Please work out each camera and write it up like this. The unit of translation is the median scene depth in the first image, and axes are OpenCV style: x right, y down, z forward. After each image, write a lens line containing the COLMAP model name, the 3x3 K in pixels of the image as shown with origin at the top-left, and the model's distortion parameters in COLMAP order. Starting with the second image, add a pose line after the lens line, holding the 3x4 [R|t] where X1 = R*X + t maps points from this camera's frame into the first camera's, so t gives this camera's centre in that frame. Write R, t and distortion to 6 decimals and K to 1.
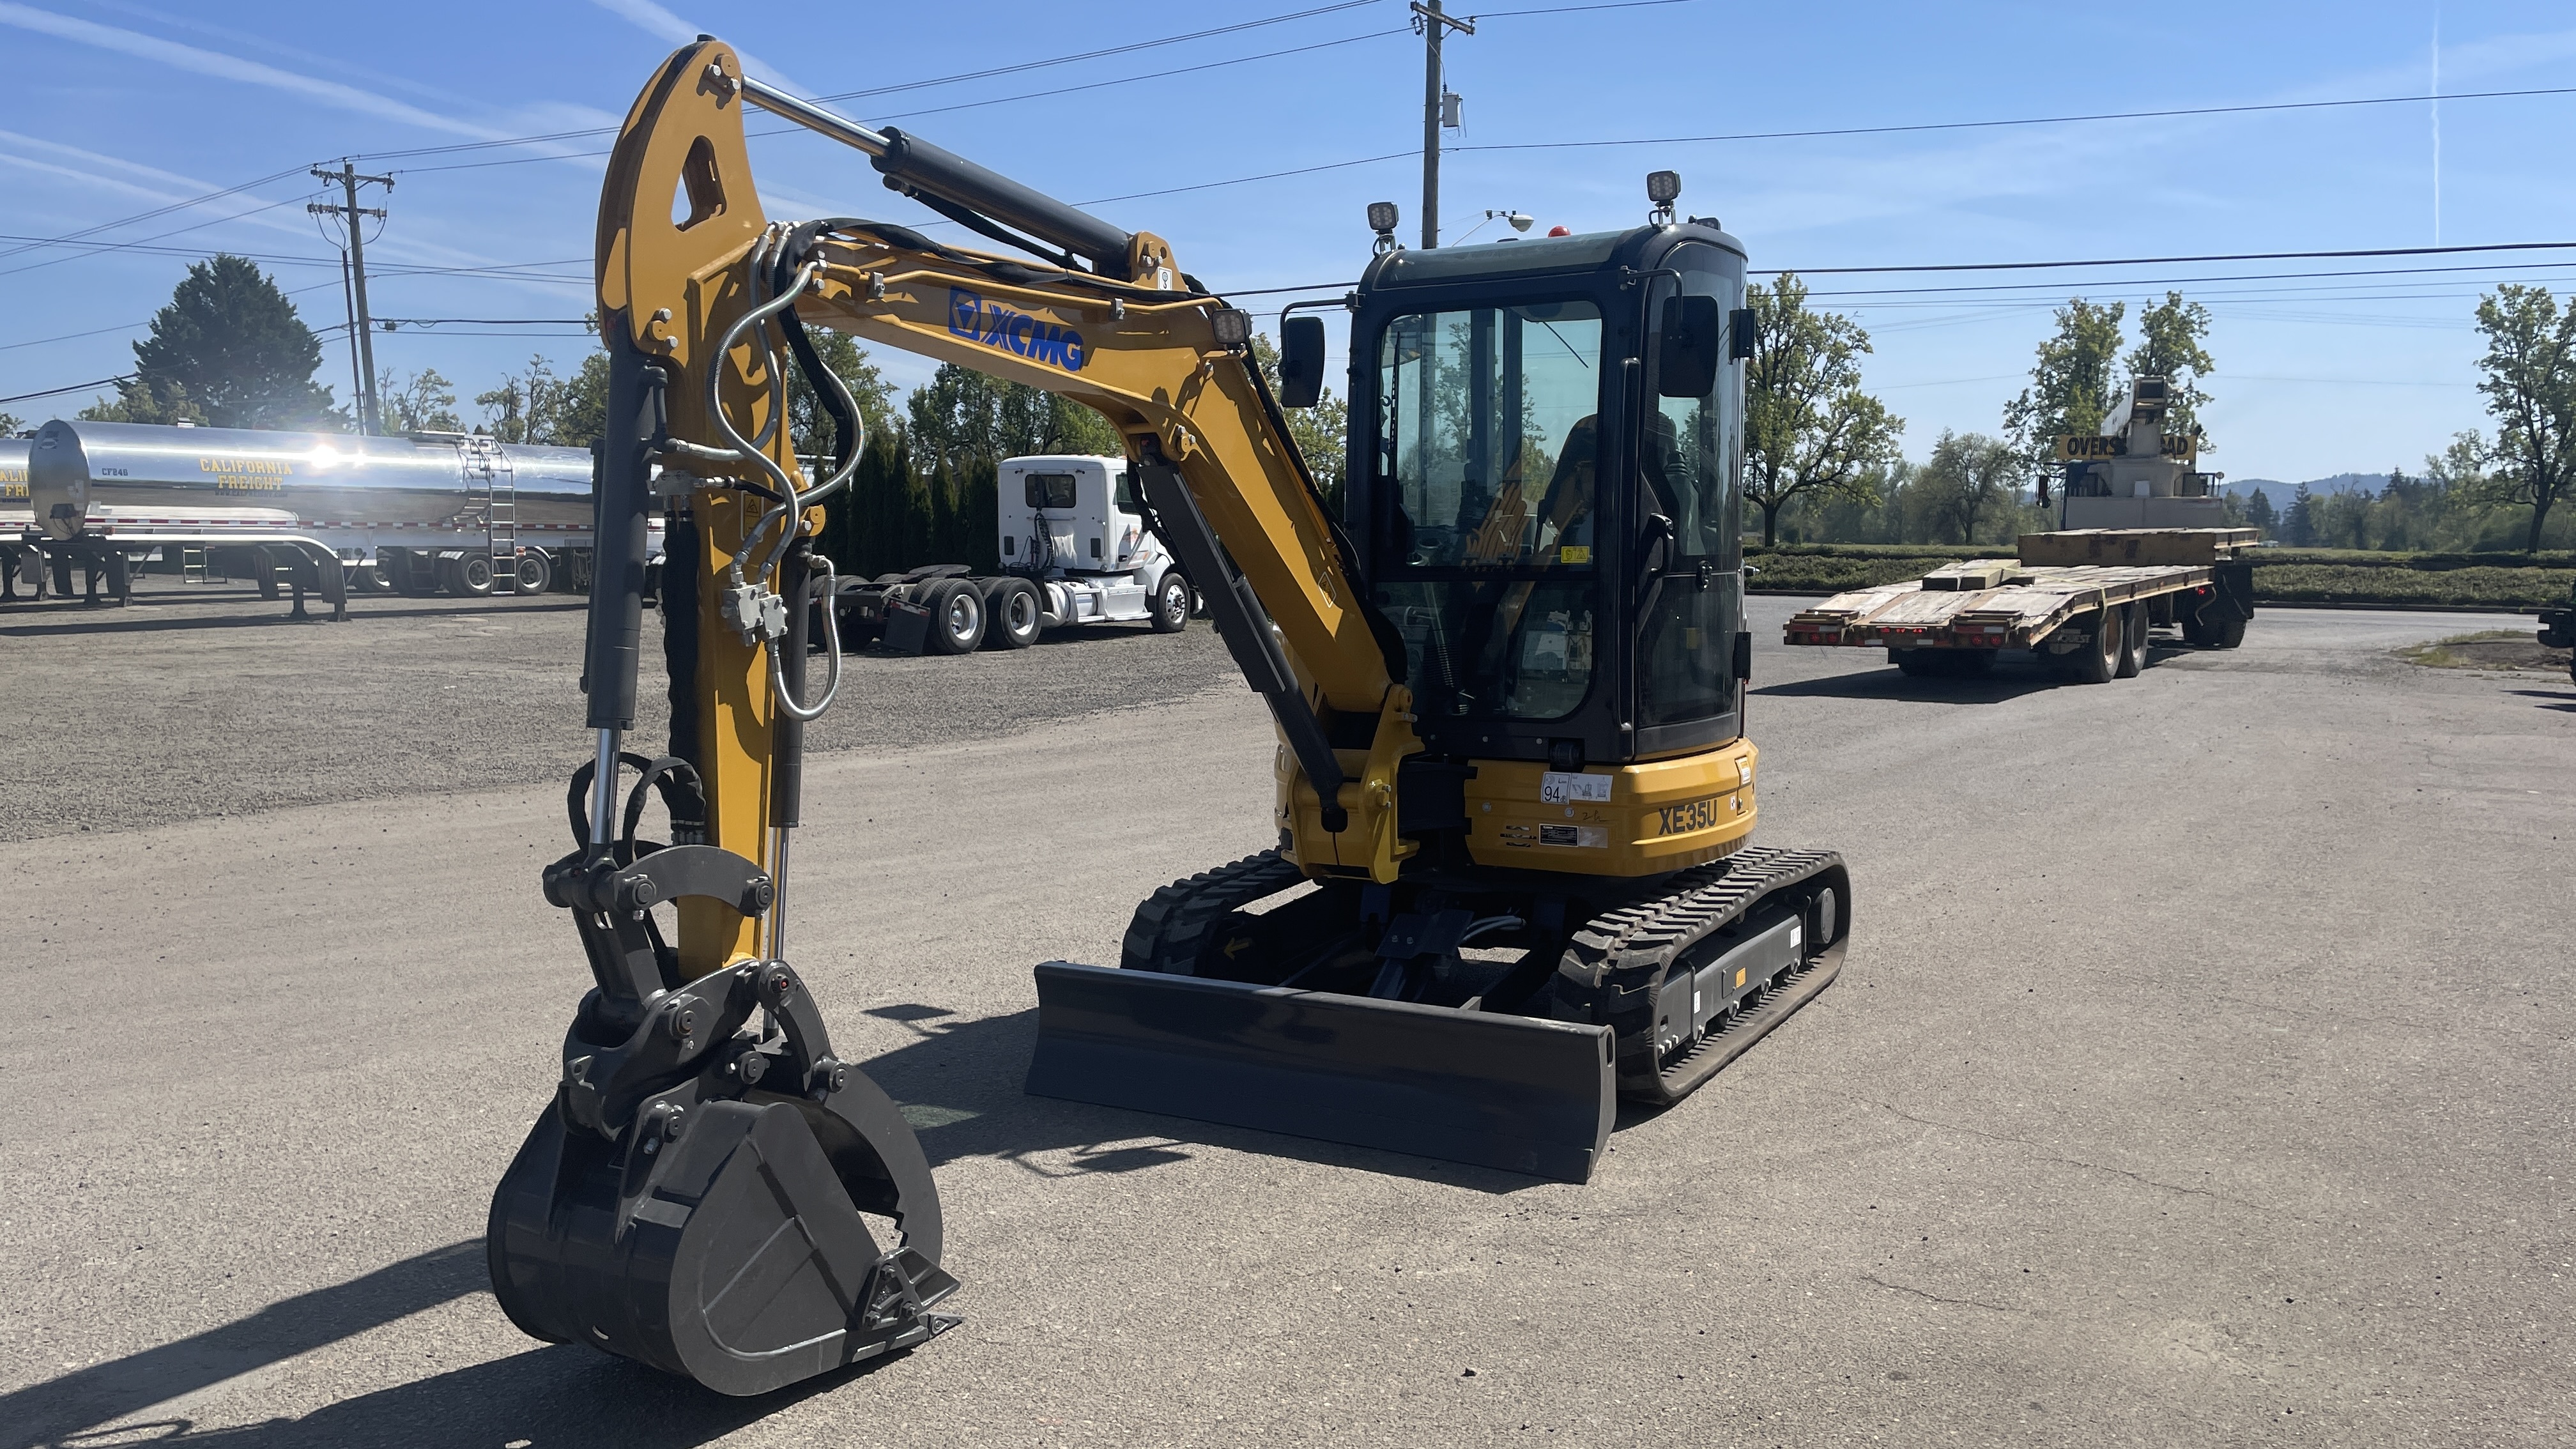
lens RADIAL K [[1929.8, 0, 1288.0], [0, 1929.8, 724.5], [0, 0, 1]] dist [0.090227, -0.115273]
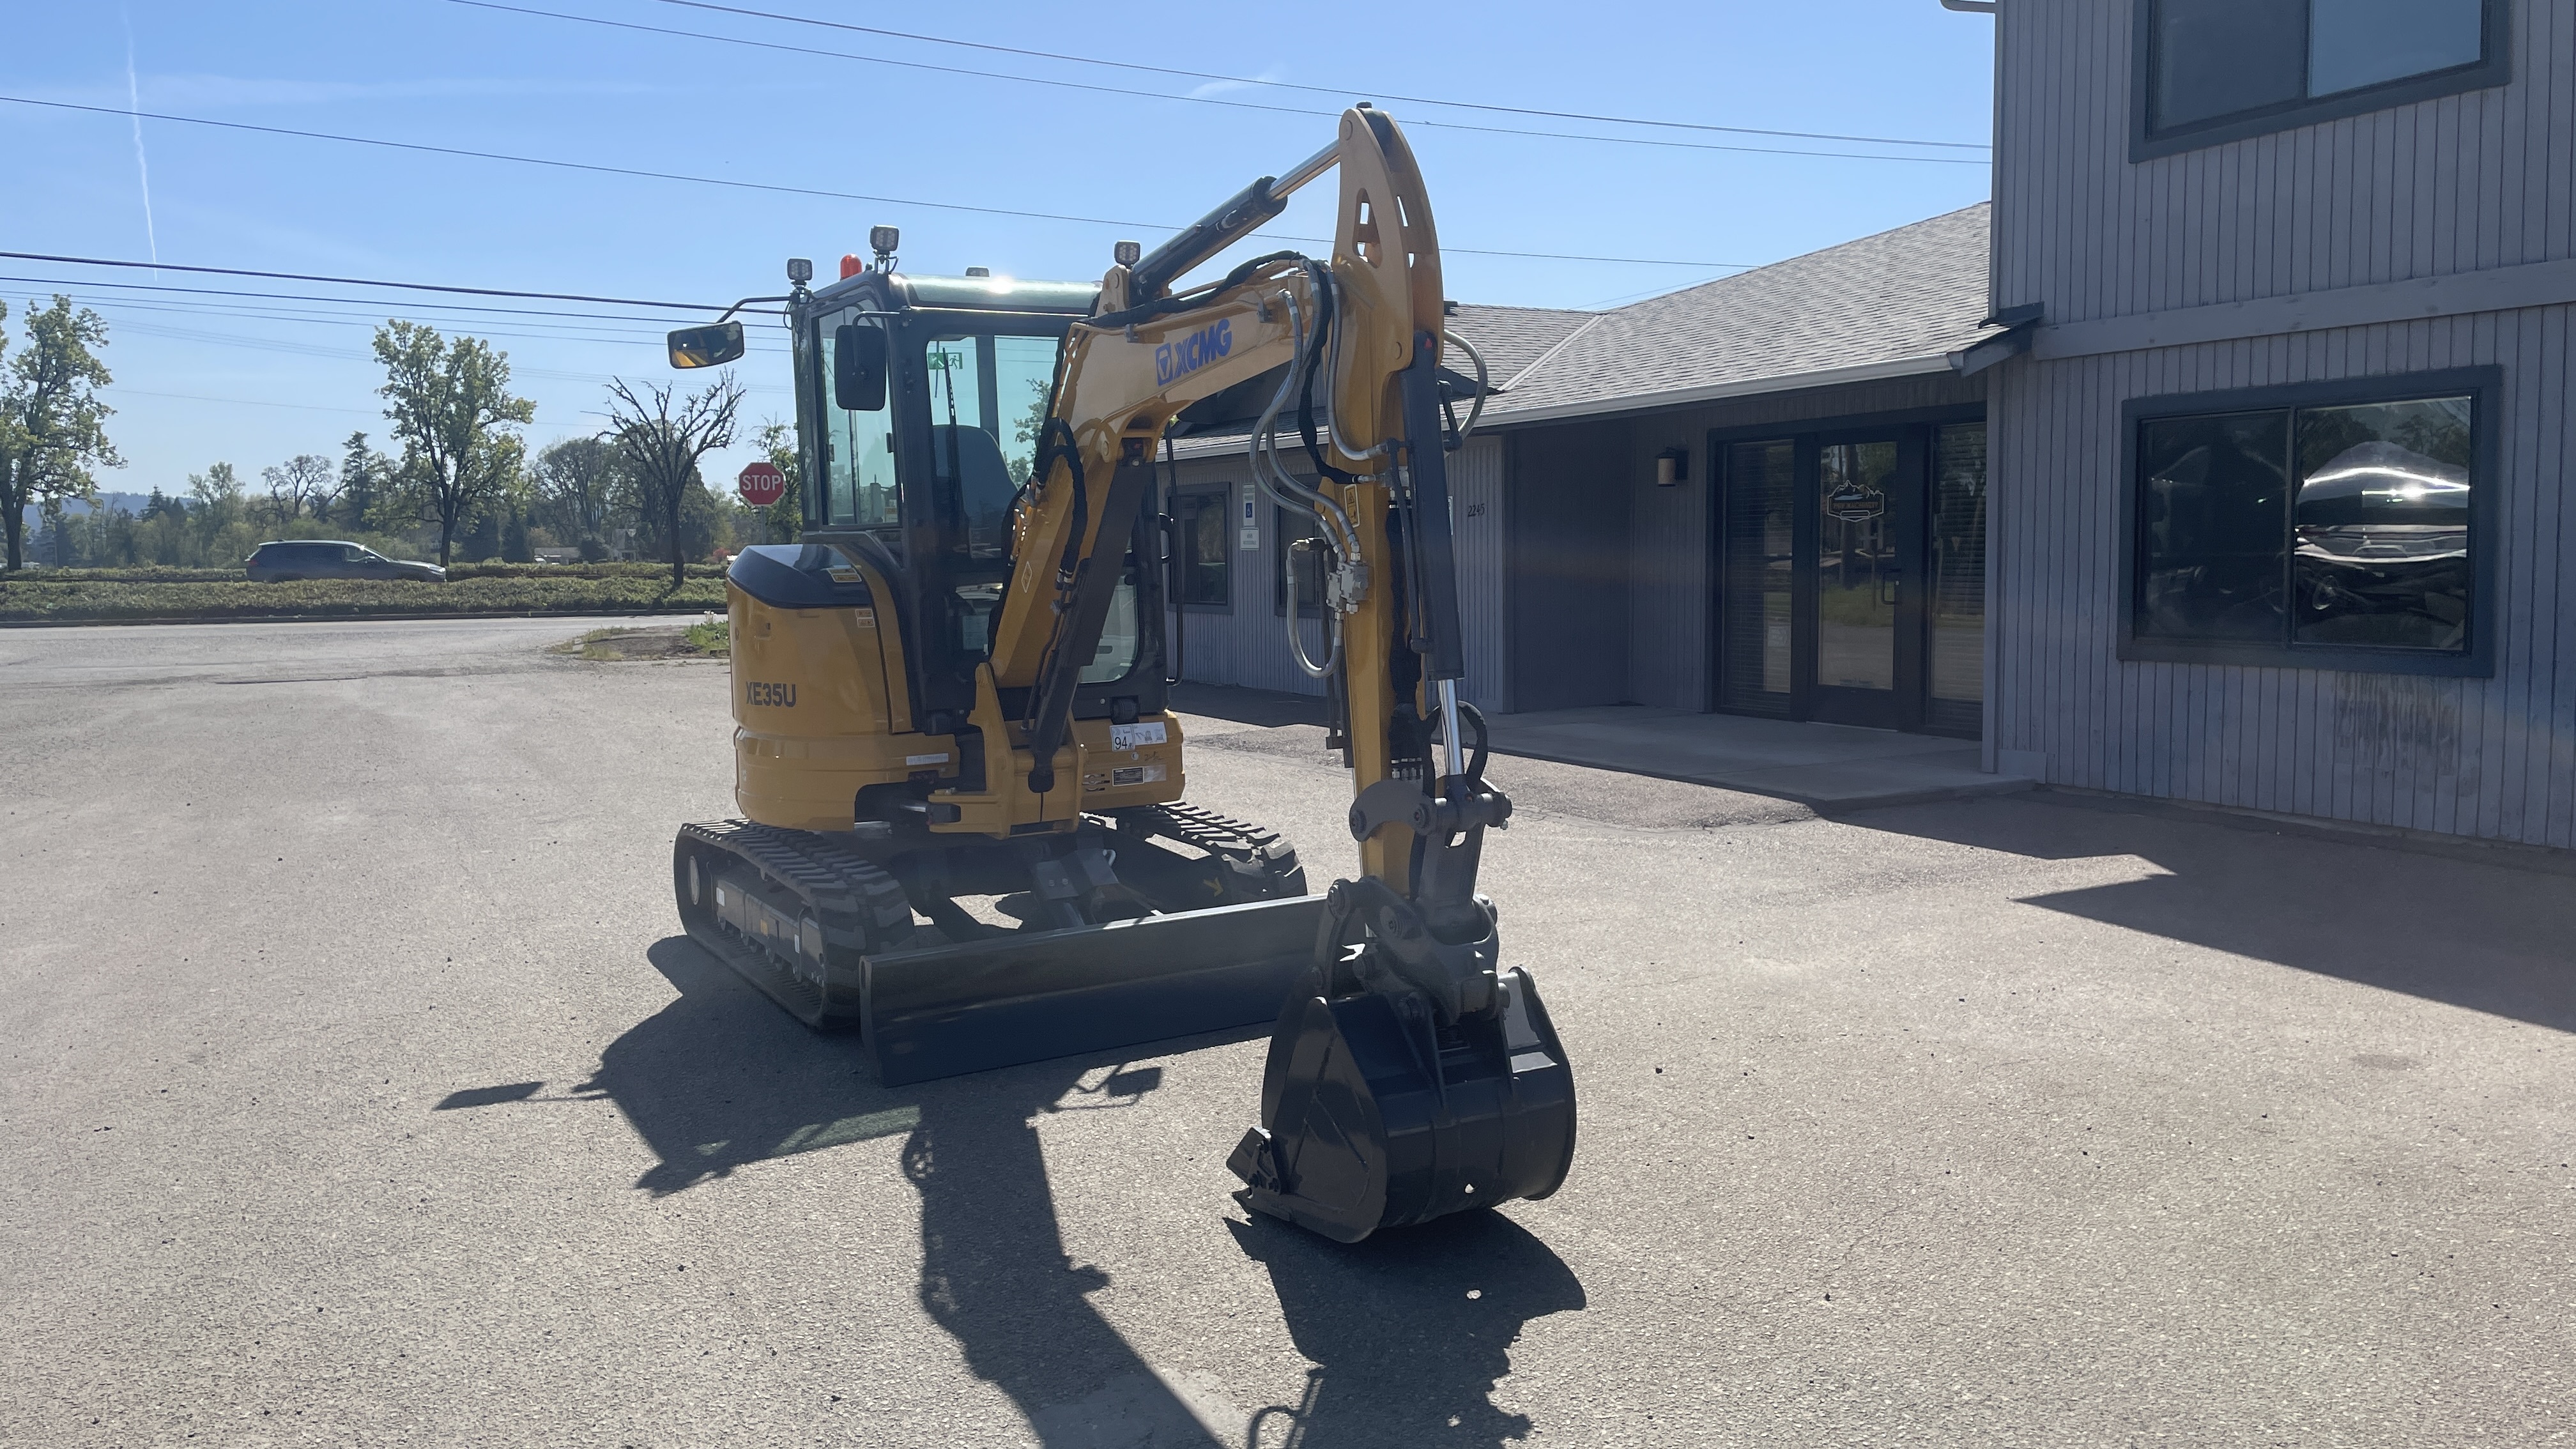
lens RADIAL K [[1946.5, 0, 1308.5], [0, 1946.5, 678.1], [0, 0, 1]] dist [0.094617, -0.137011]
pose [[0.505028, -0.068214, 0.860403, -0.077994], [0.097364, 0.995011, 0.021736, -0.001766], [-0.857593, 0.072795, 0.509151, 0.025403]]
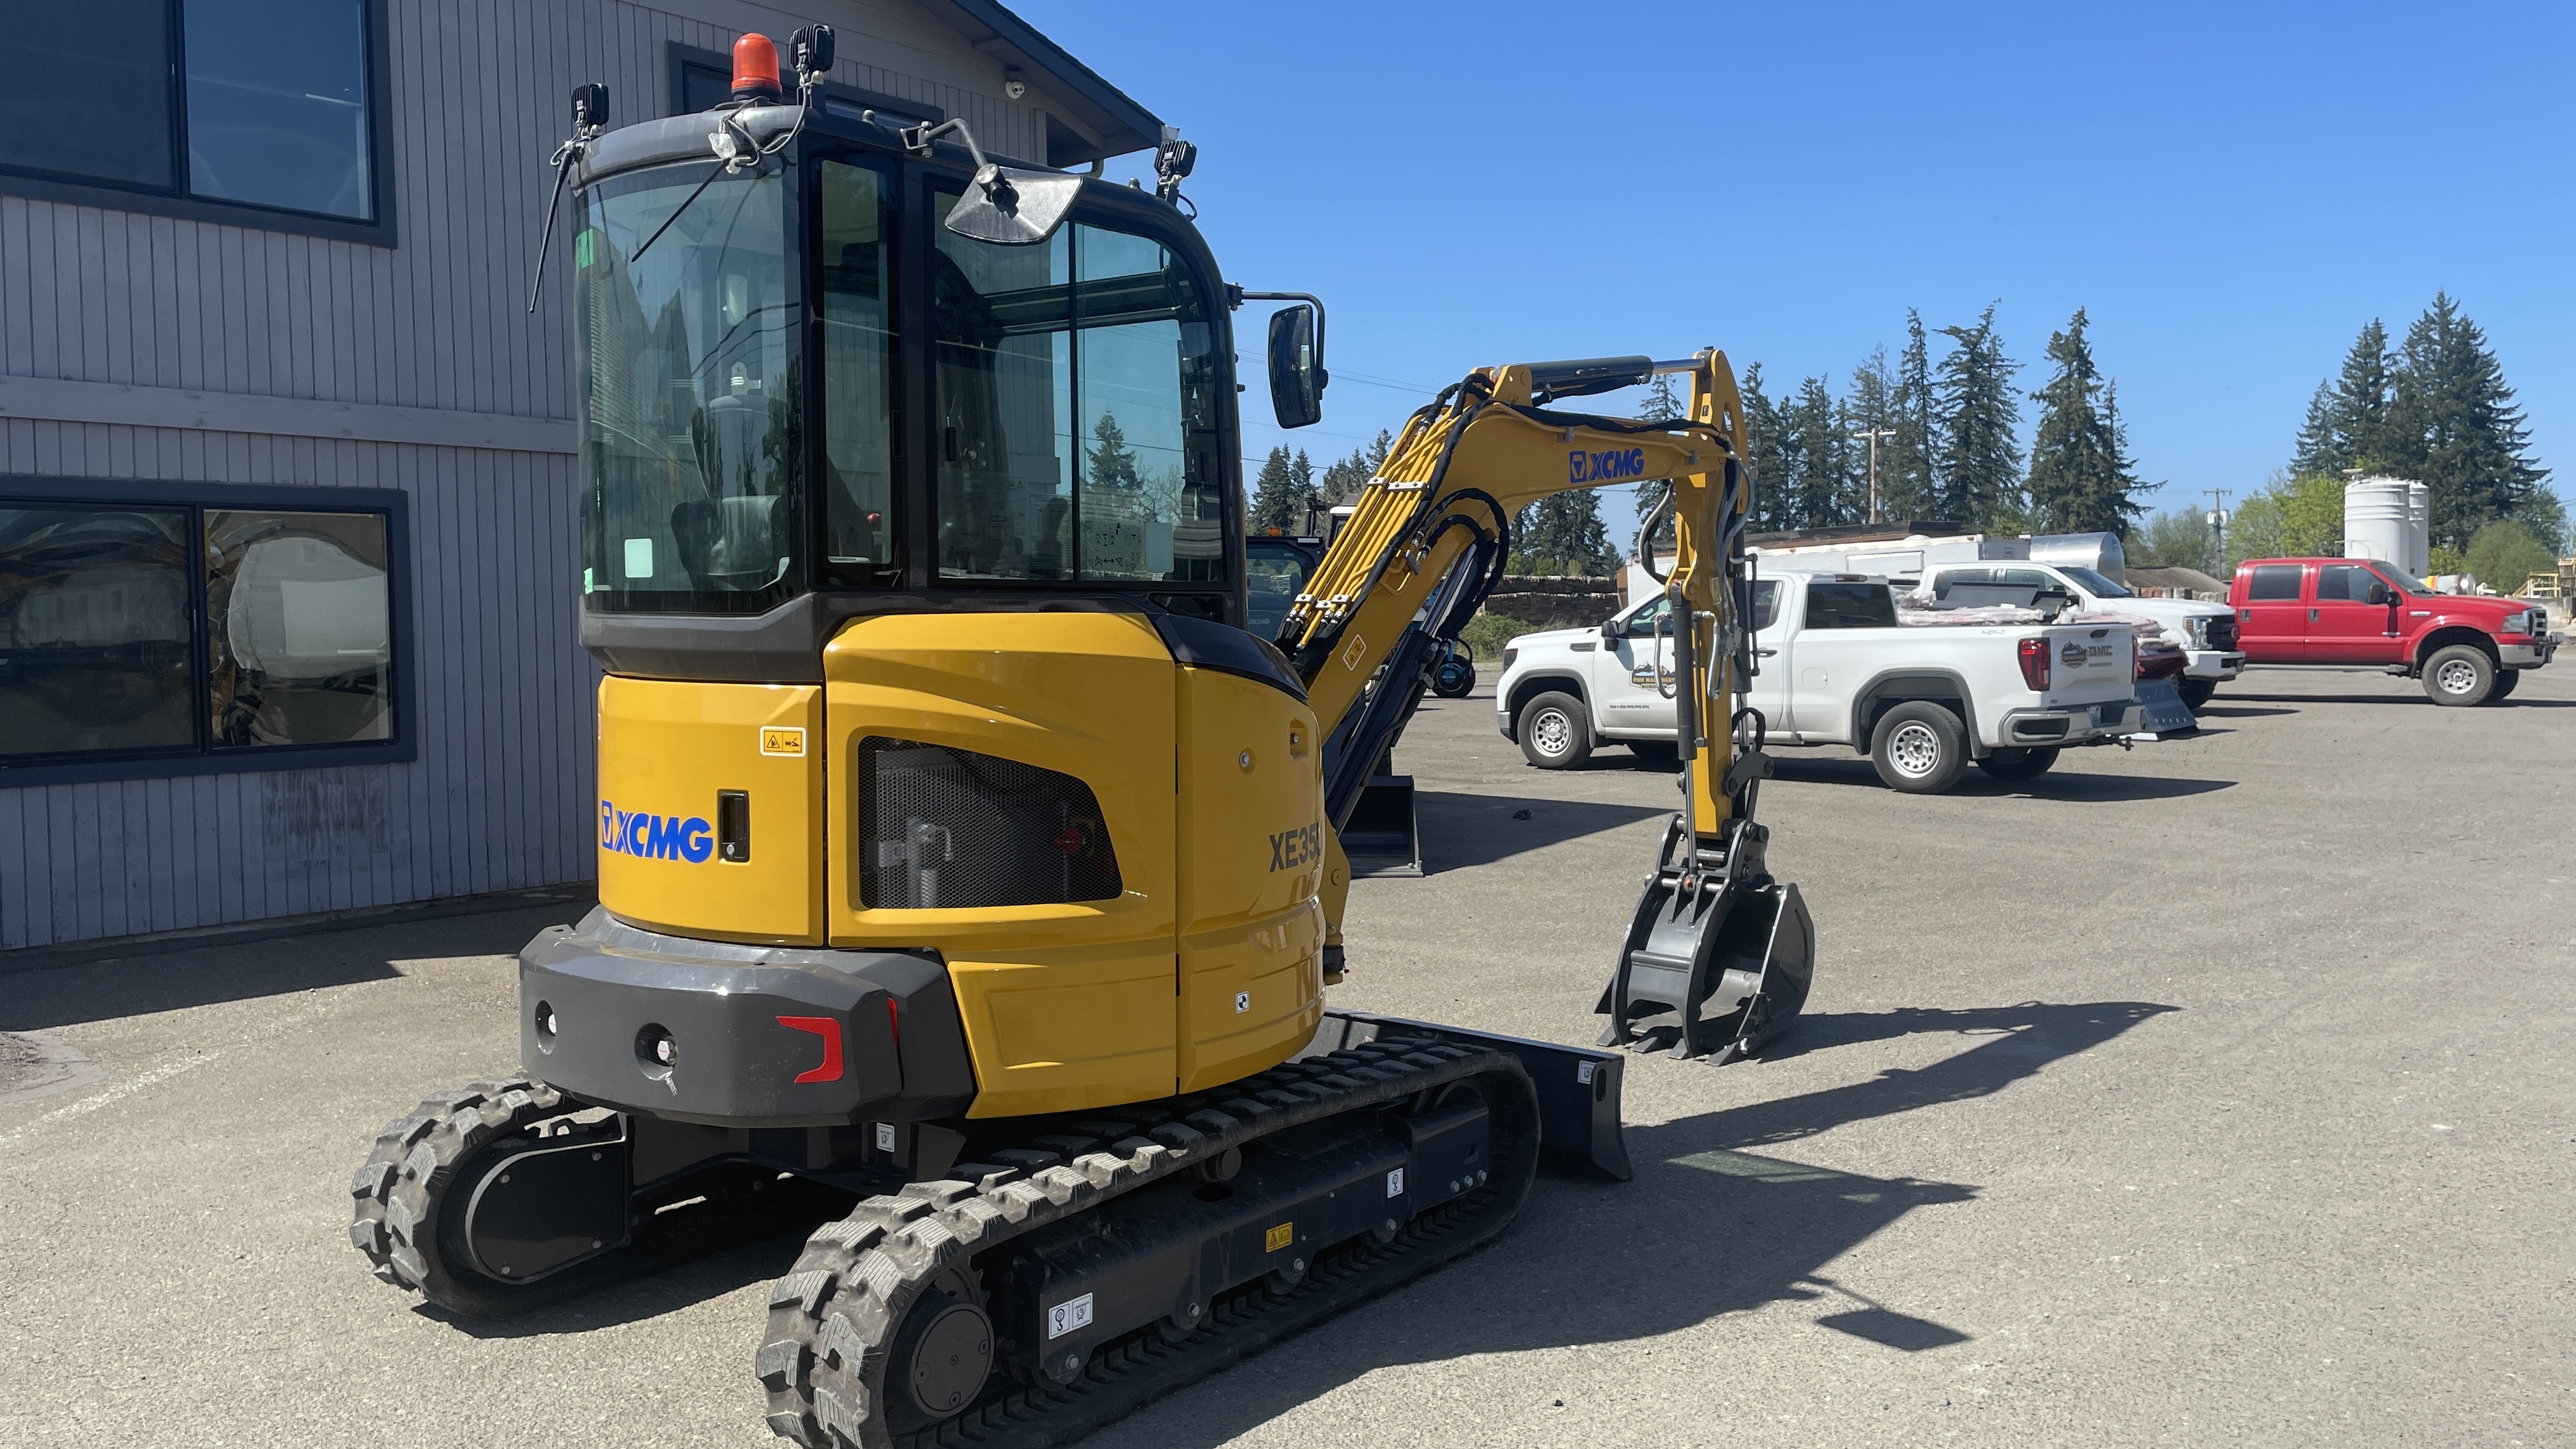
lens RADIAL K [[1946.5, 0, 1308.5], [0, 1946.5, 678.1], [0, 0, 1]] dist [0.094617, -0.137011]
pose [[-0.989489, 0.005080, 0.144521, -0.010530], [0.023407, 0.991830, 0.125398, -0.015746], [-0.142703, 0.127463, -0.981524, 0.171690]]
